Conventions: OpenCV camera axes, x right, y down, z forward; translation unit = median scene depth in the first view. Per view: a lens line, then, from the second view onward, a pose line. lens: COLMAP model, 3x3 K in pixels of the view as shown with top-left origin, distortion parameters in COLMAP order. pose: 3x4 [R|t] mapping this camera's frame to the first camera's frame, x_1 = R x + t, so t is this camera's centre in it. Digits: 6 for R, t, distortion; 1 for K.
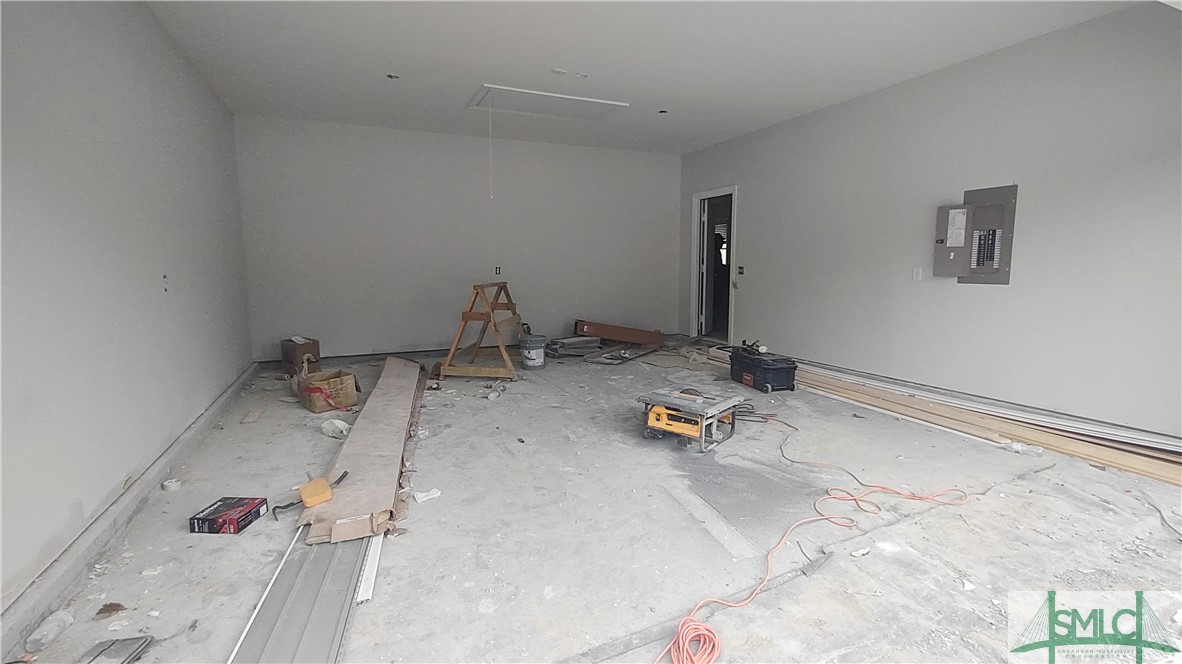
lens RADIAL K [[537.5, 0, 591.0], [0, 537.5, 332.0], [0, 0, 1]] dist [-0.000682, -0.000064]
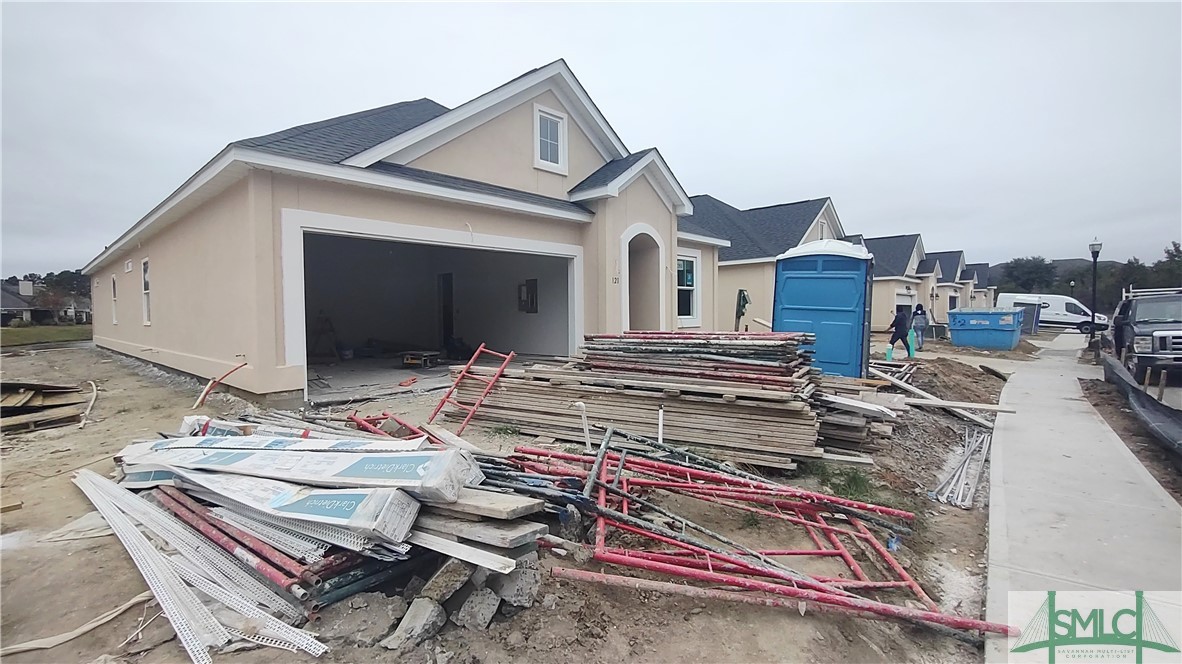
lens RADIAL K [[537.5, 0, 591.0], [0, 537.5, 332.0], [0, 0, 1]] dist [-0.000682, -0.000064]
pose [[0.922161, -0.015170, 0.386508, -0.055004], [0.054846, 0.994263, -0.091833, 0.250060], [-0.382898, 0.105883, 0.917703, -1.485104]]
